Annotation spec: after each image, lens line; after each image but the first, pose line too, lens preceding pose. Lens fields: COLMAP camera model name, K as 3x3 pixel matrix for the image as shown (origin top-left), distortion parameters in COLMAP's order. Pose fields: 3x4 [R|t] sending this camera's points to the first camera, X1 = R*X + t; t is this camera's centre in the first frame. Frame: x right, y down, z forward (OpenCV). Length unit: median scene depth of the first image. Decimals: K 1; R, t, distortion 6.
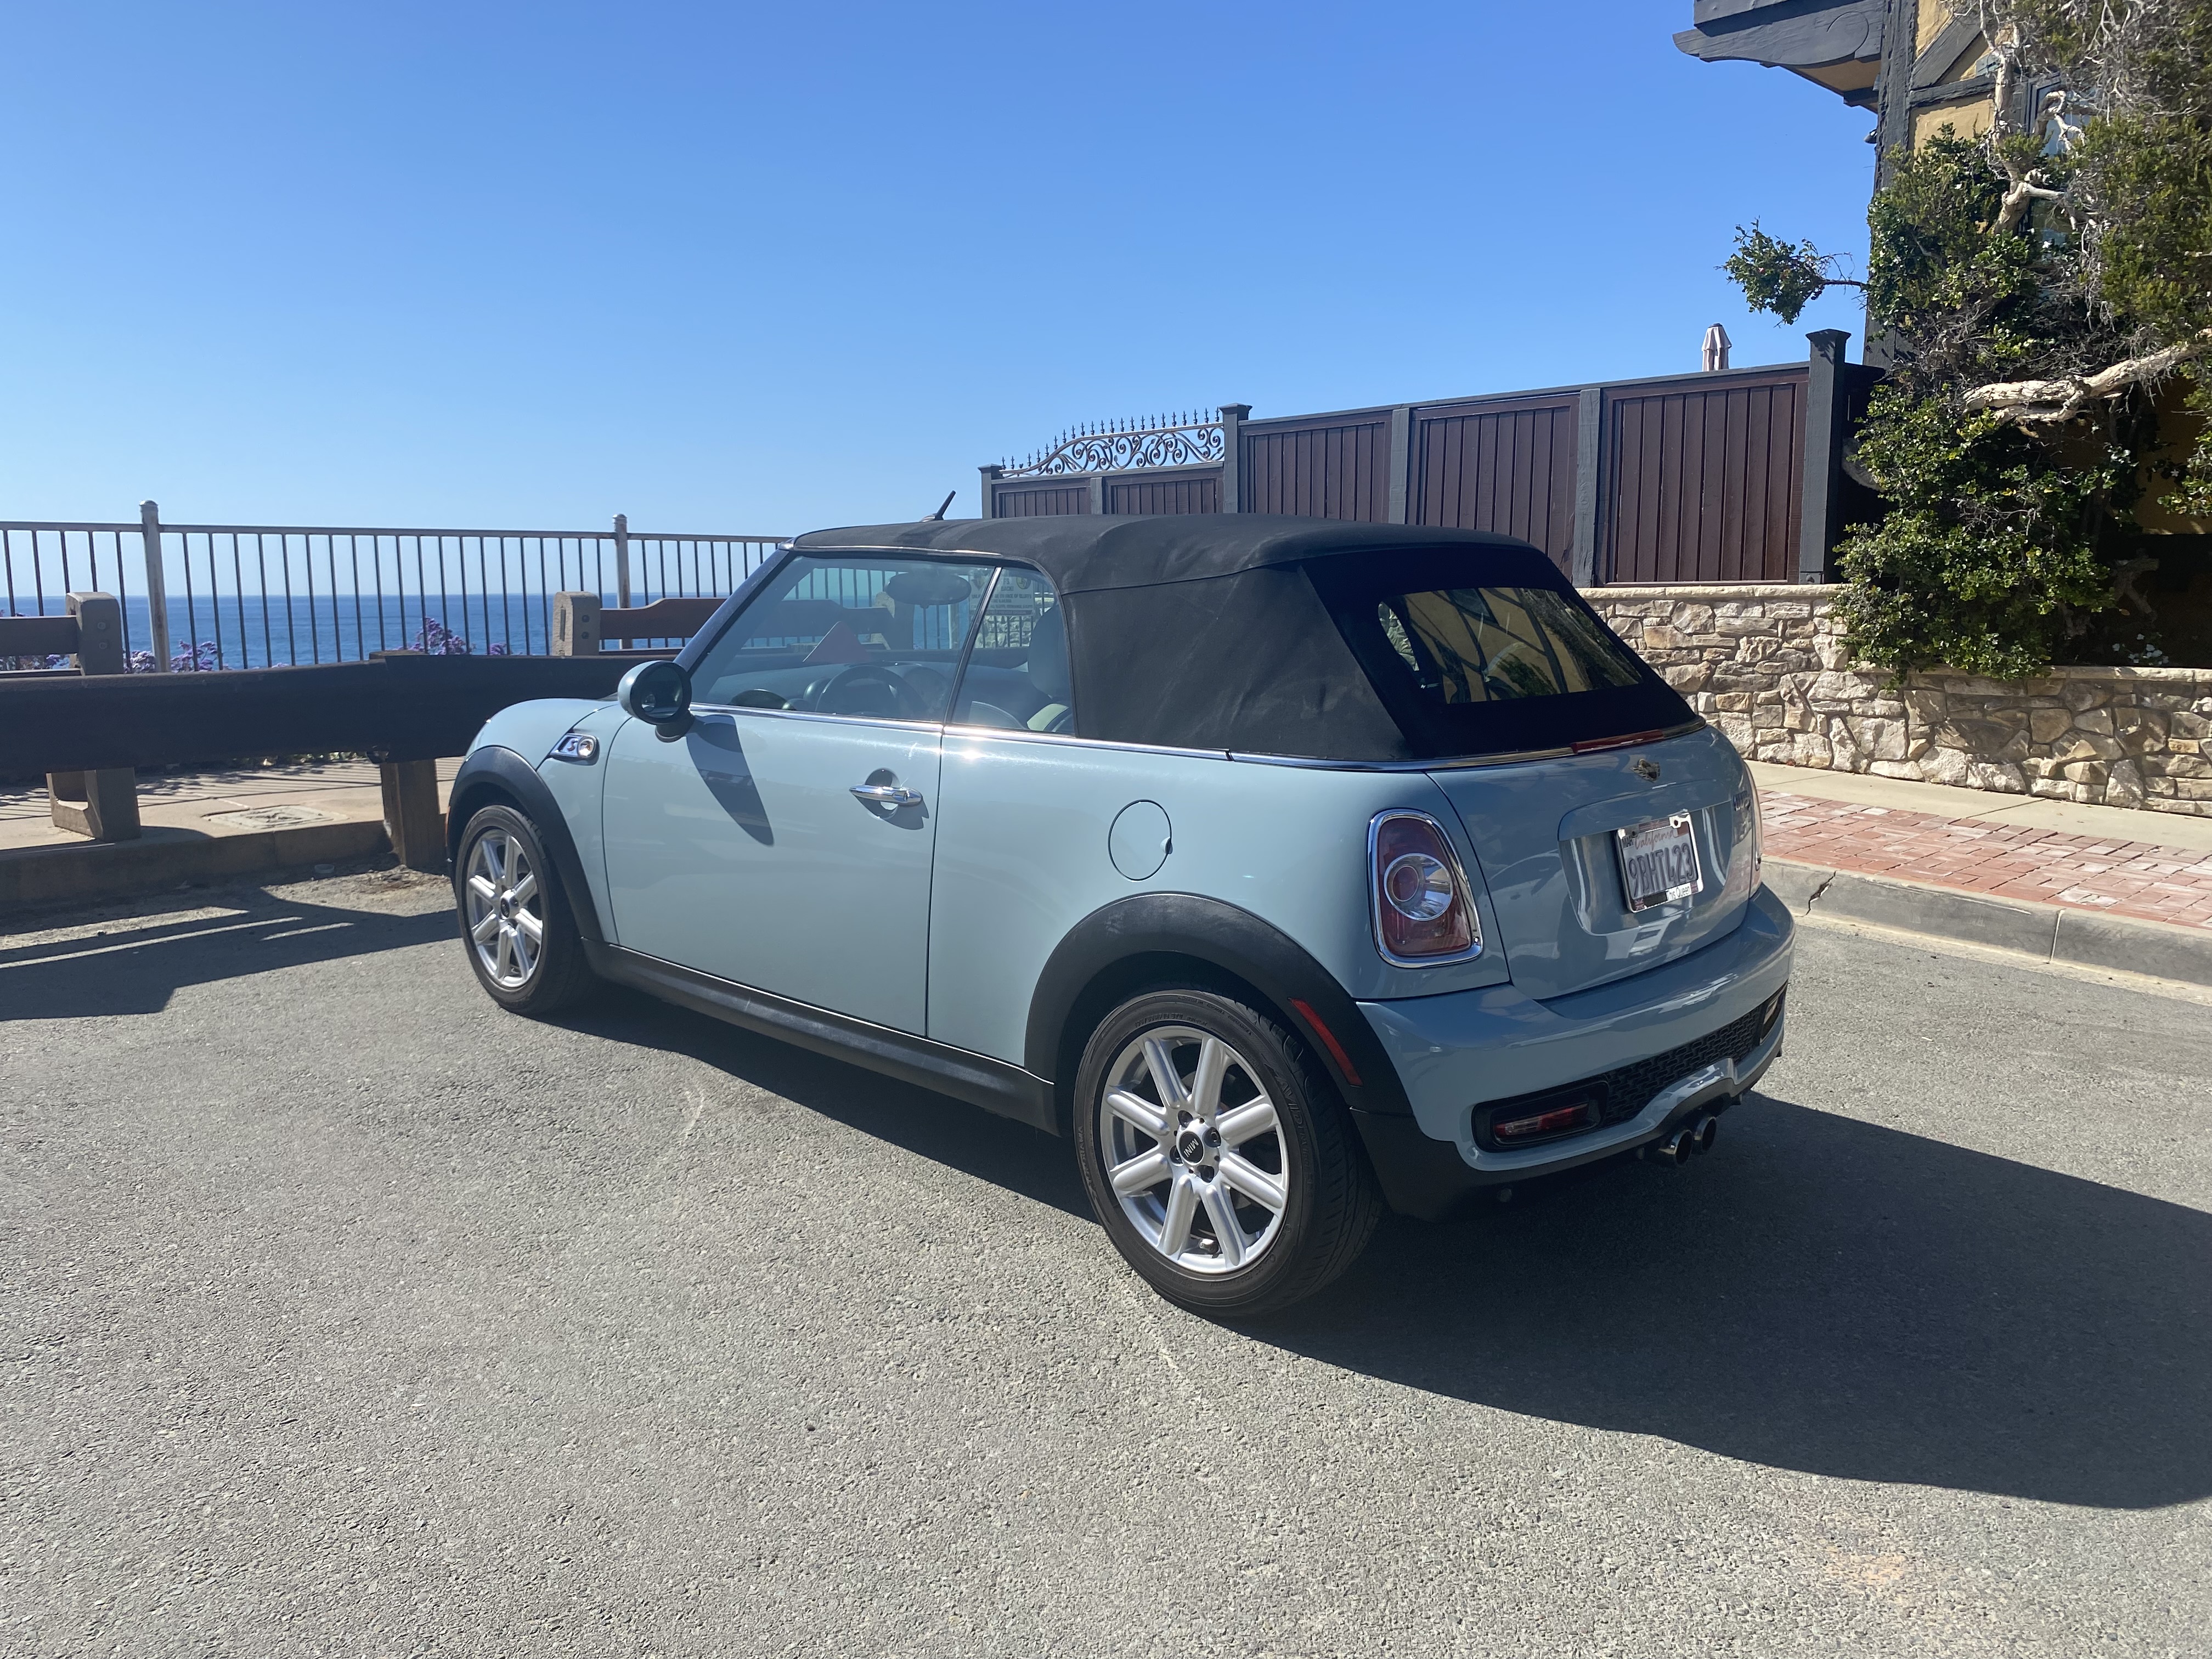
lens RADIAL K [[1721.4, 0, 1028.7], [0, 1721.4, 810.1], [0, 0, 1]] dist [0.007597, -0.005132]
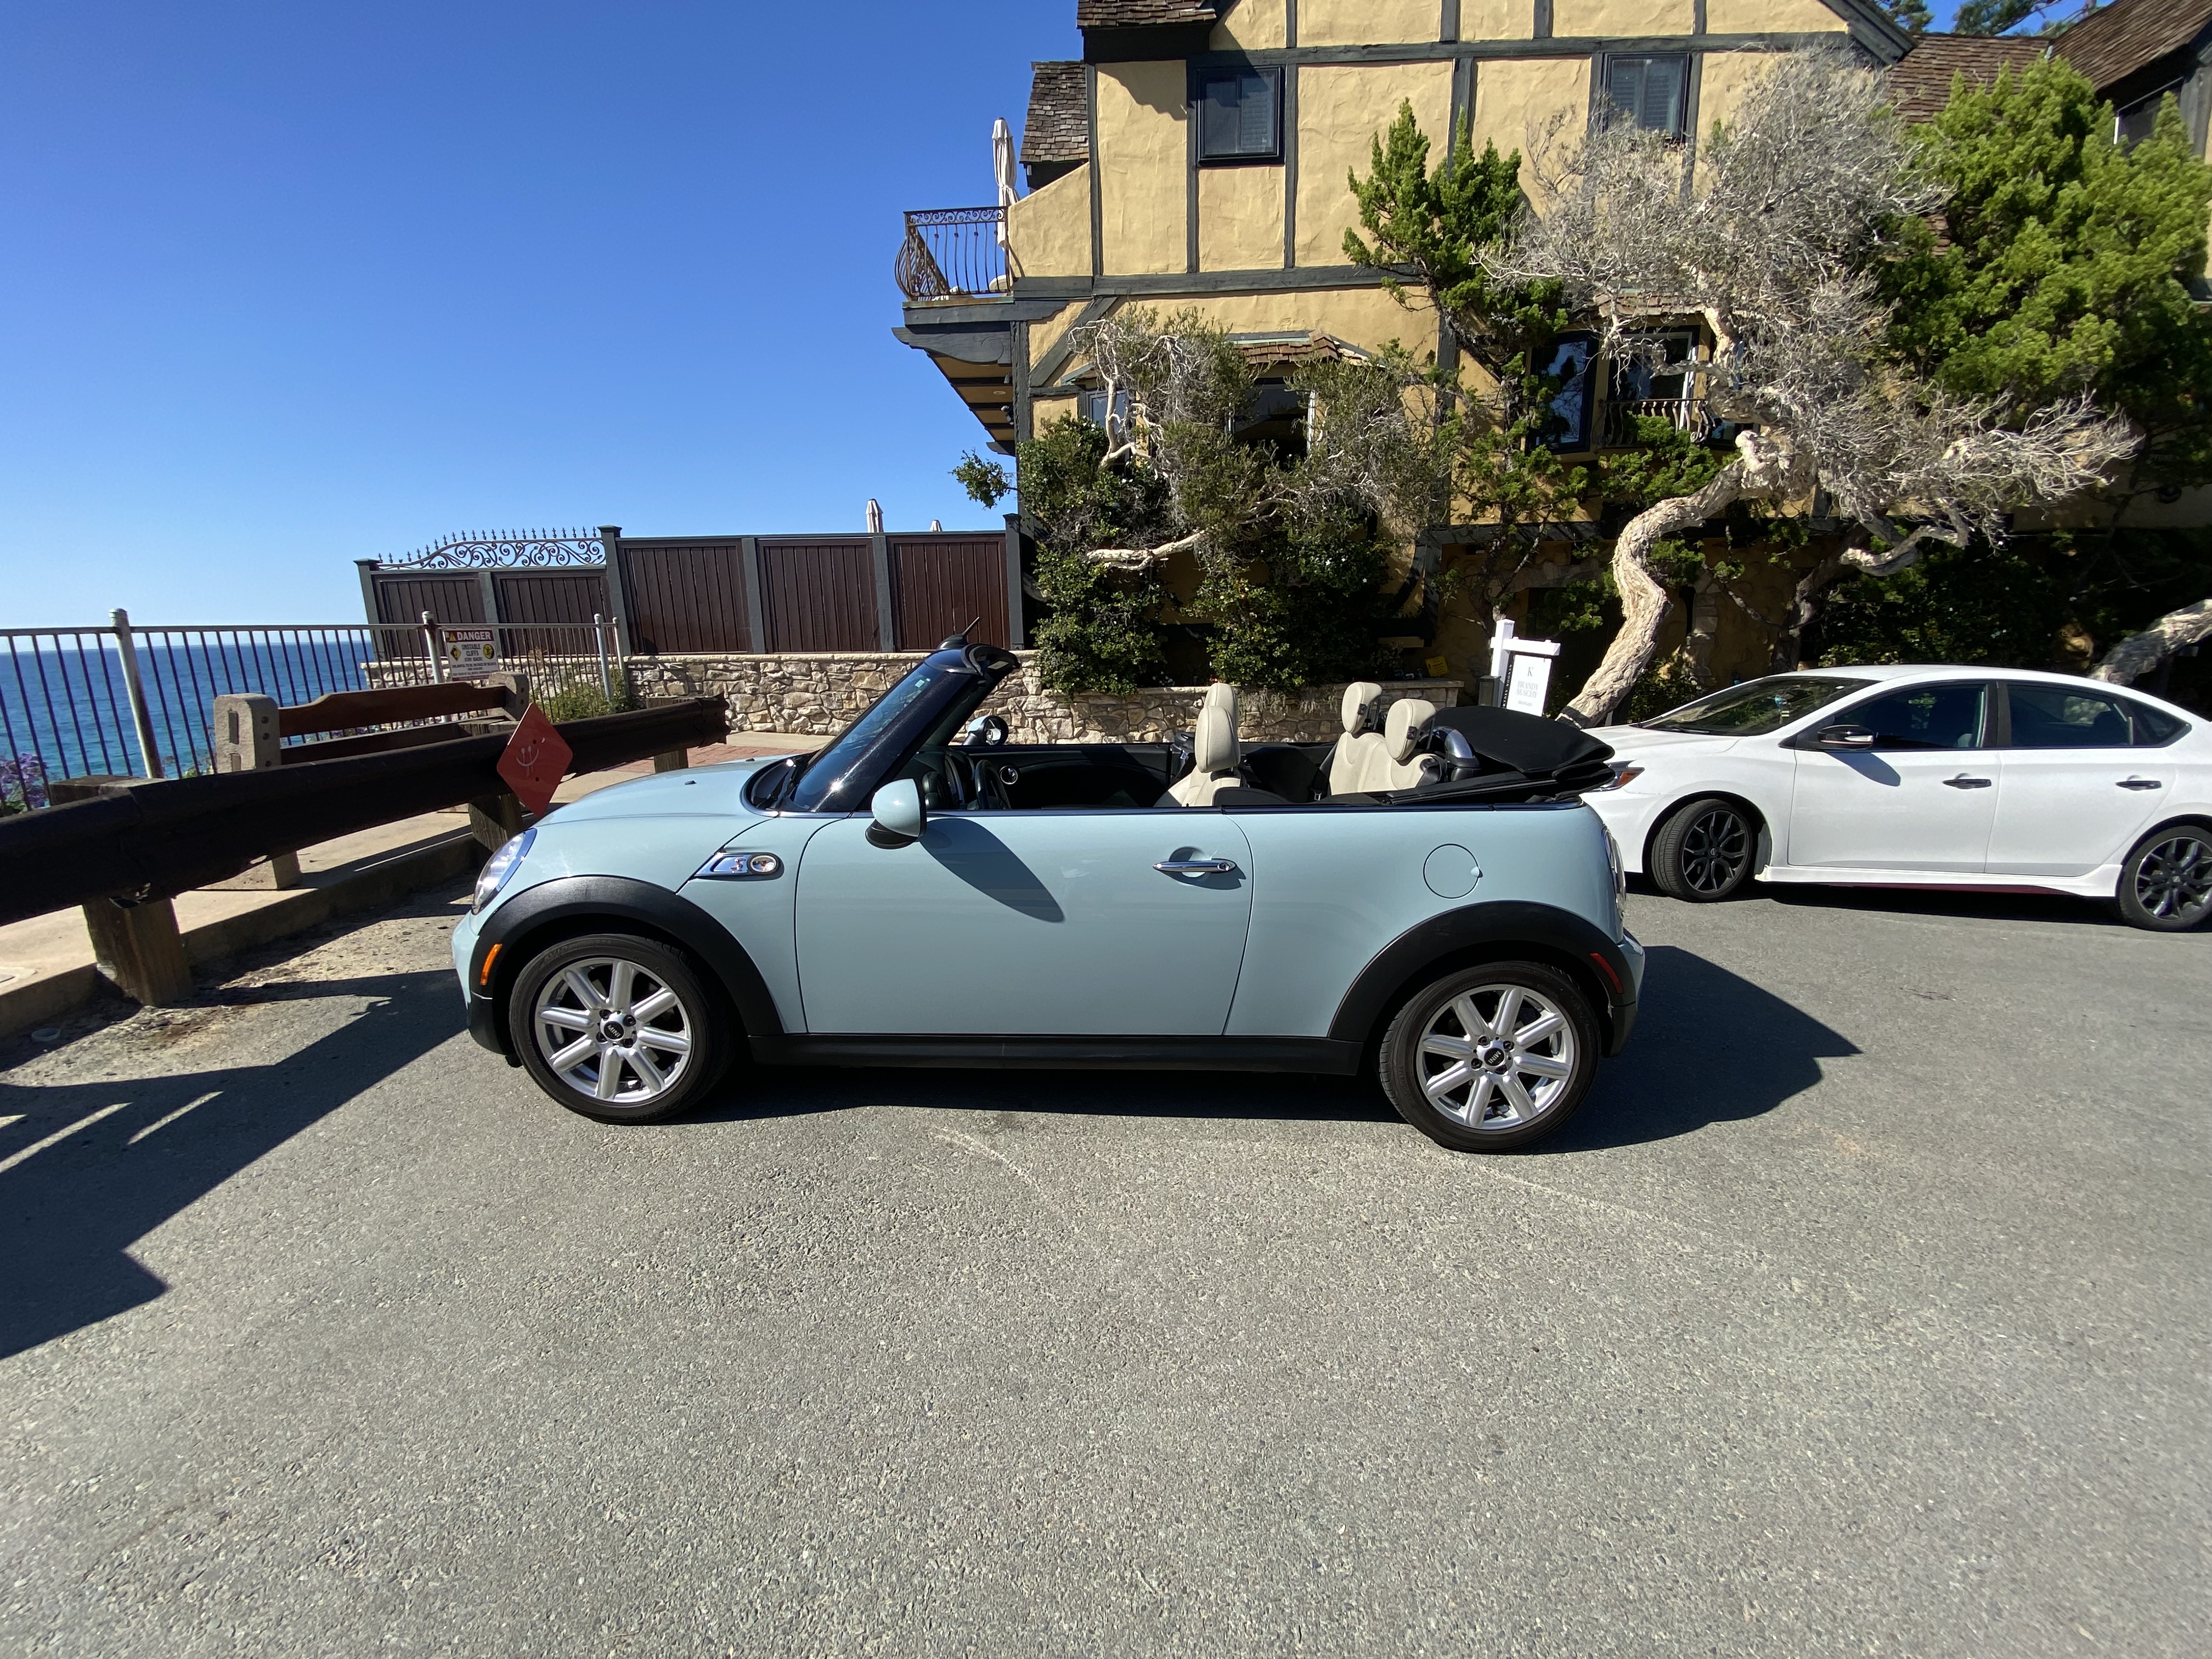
lens RADIAL K [[919.7, 0, 1101.2], [0, 919.7, 837.7], [0, 0, 1]] dist [0.029181, -0.003468]
pose [[0.707540, -0.163276, 0.687552, -0.229282], [0.104435, 0.986418, 0.126779, -0.047185], [-0.698913, -0.017897, 0.714982, 0.207091]]
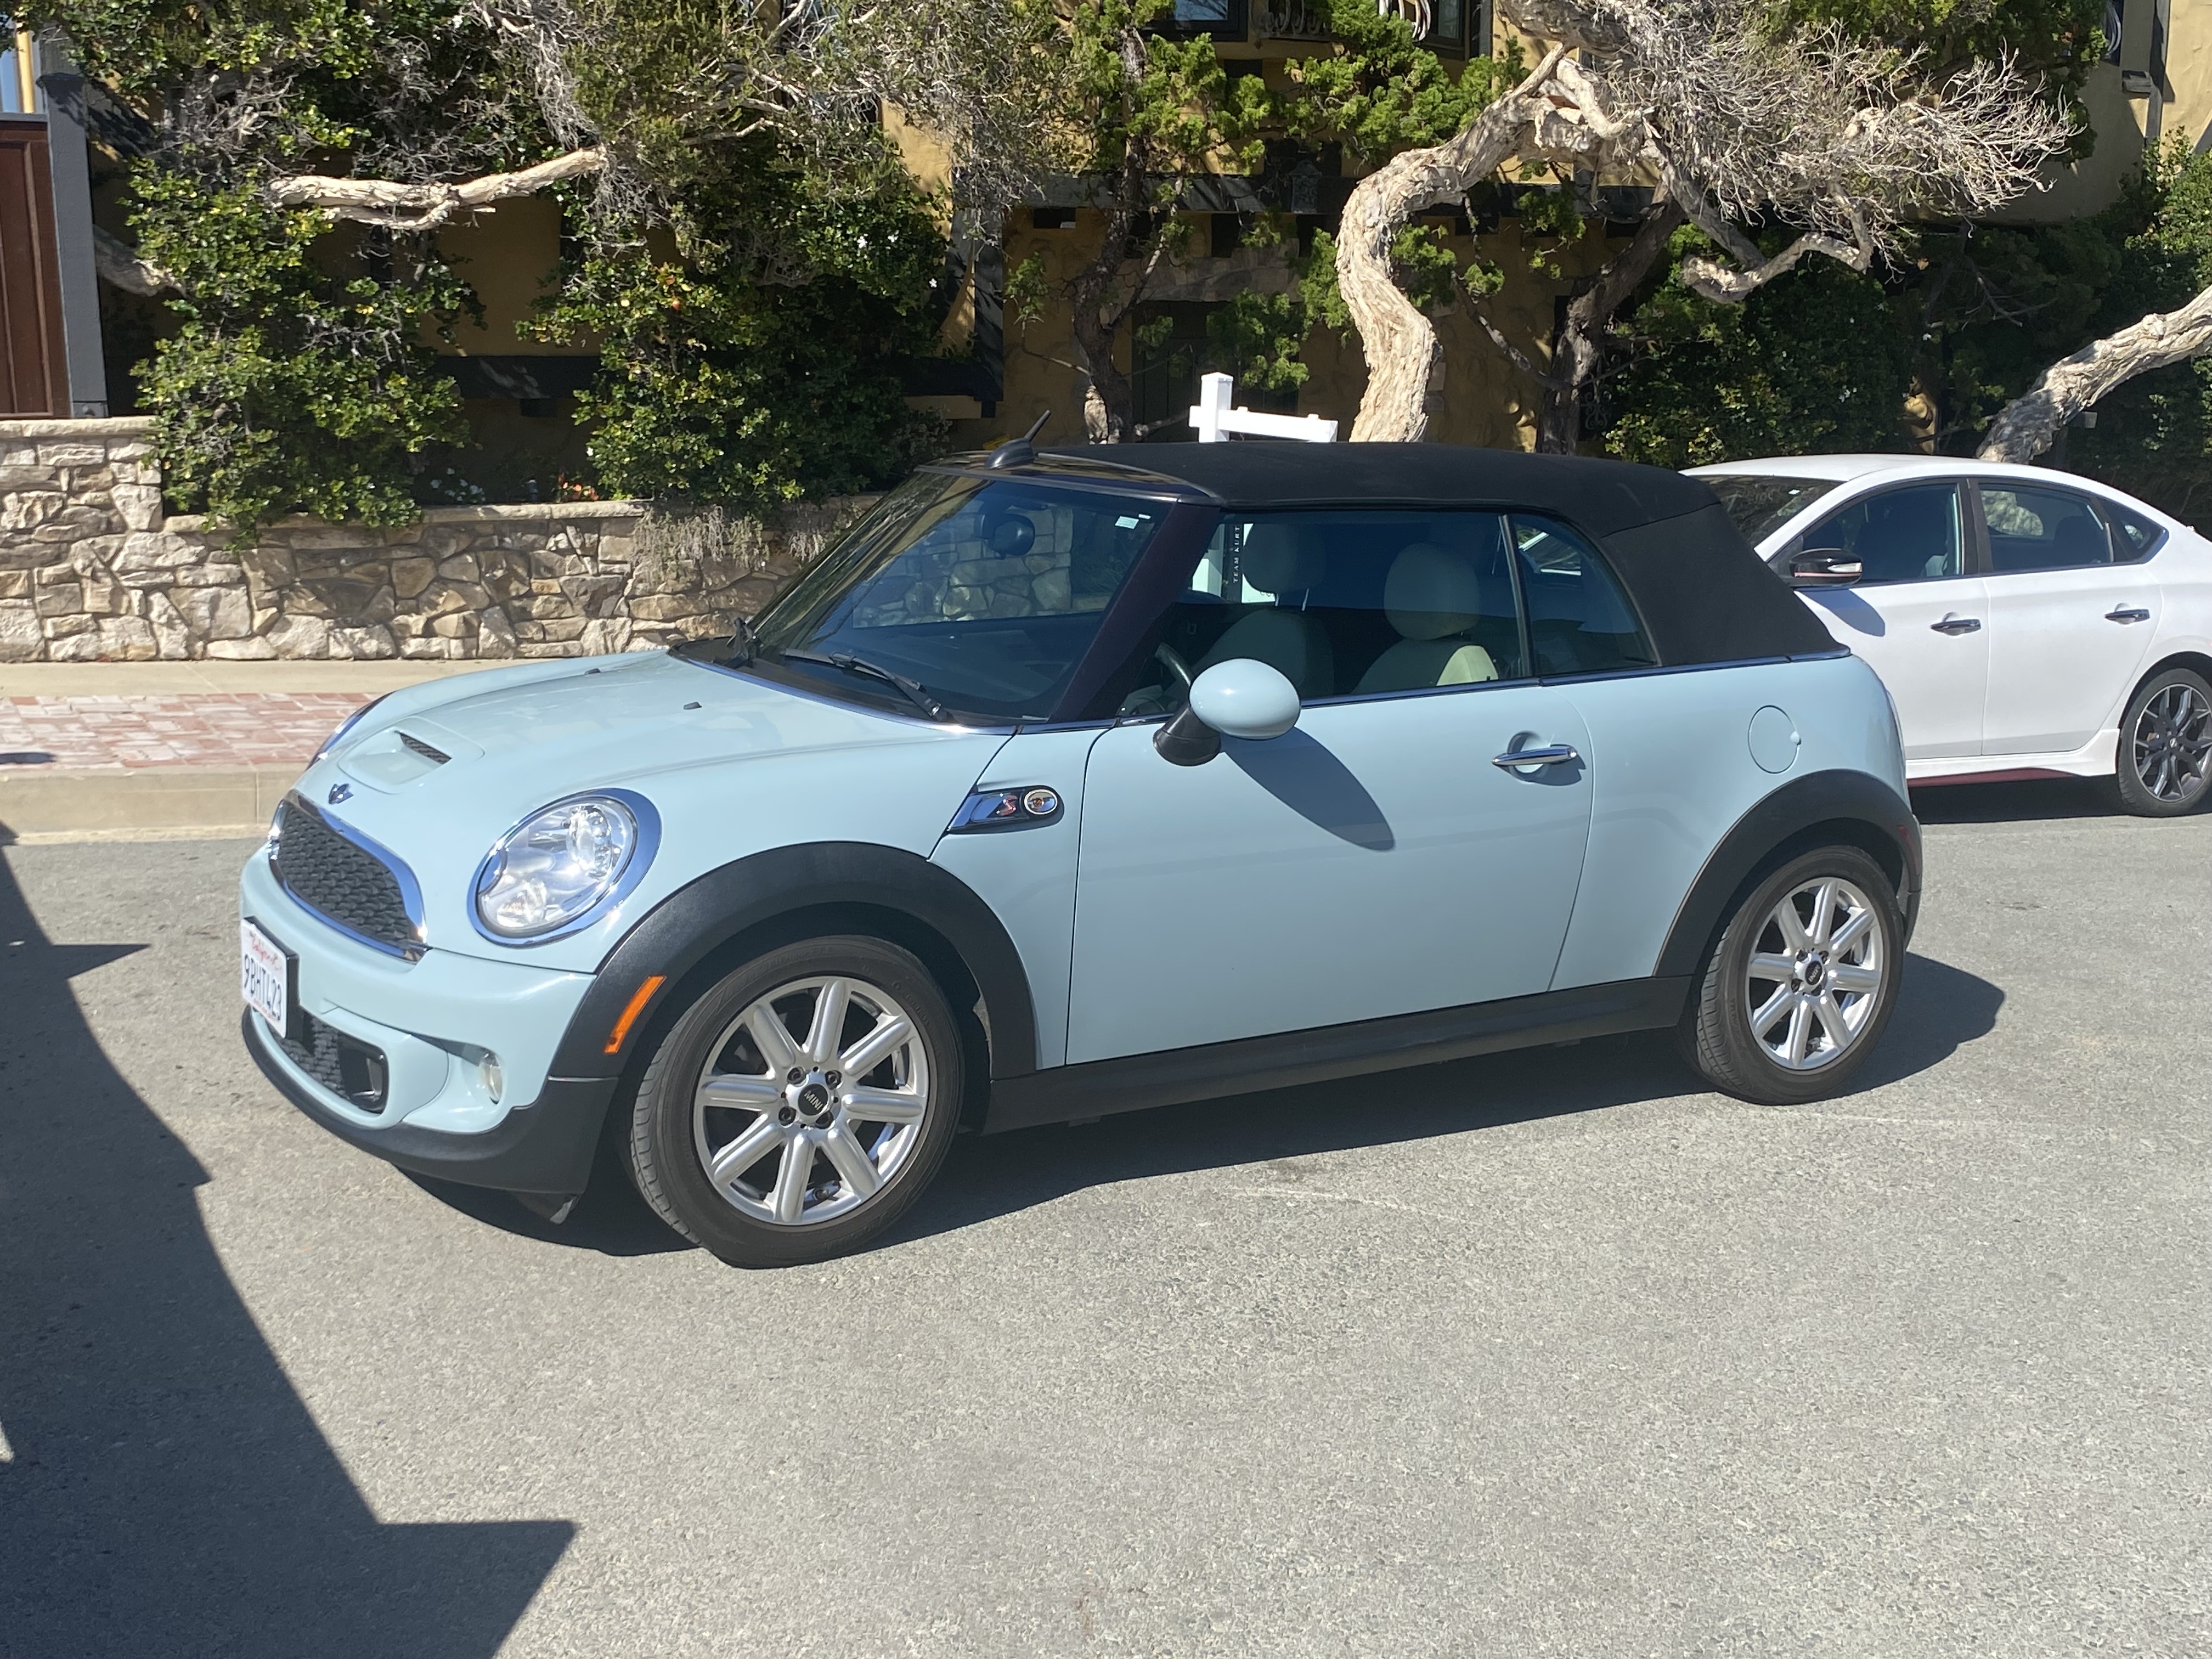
lens RADIAL K [[2475.6, 0, 1092.4], [0, 2475.6, 811.0], [0, 0, 1]] dist [0.065219, 0.000000]
pose [[0.234147, -0.180537, 0.955291, -0.535036], [0.124381, 0.980095, 0.154738, -0.081365], [-0.964212, 0.082588, 0.251942, 0.336042]]
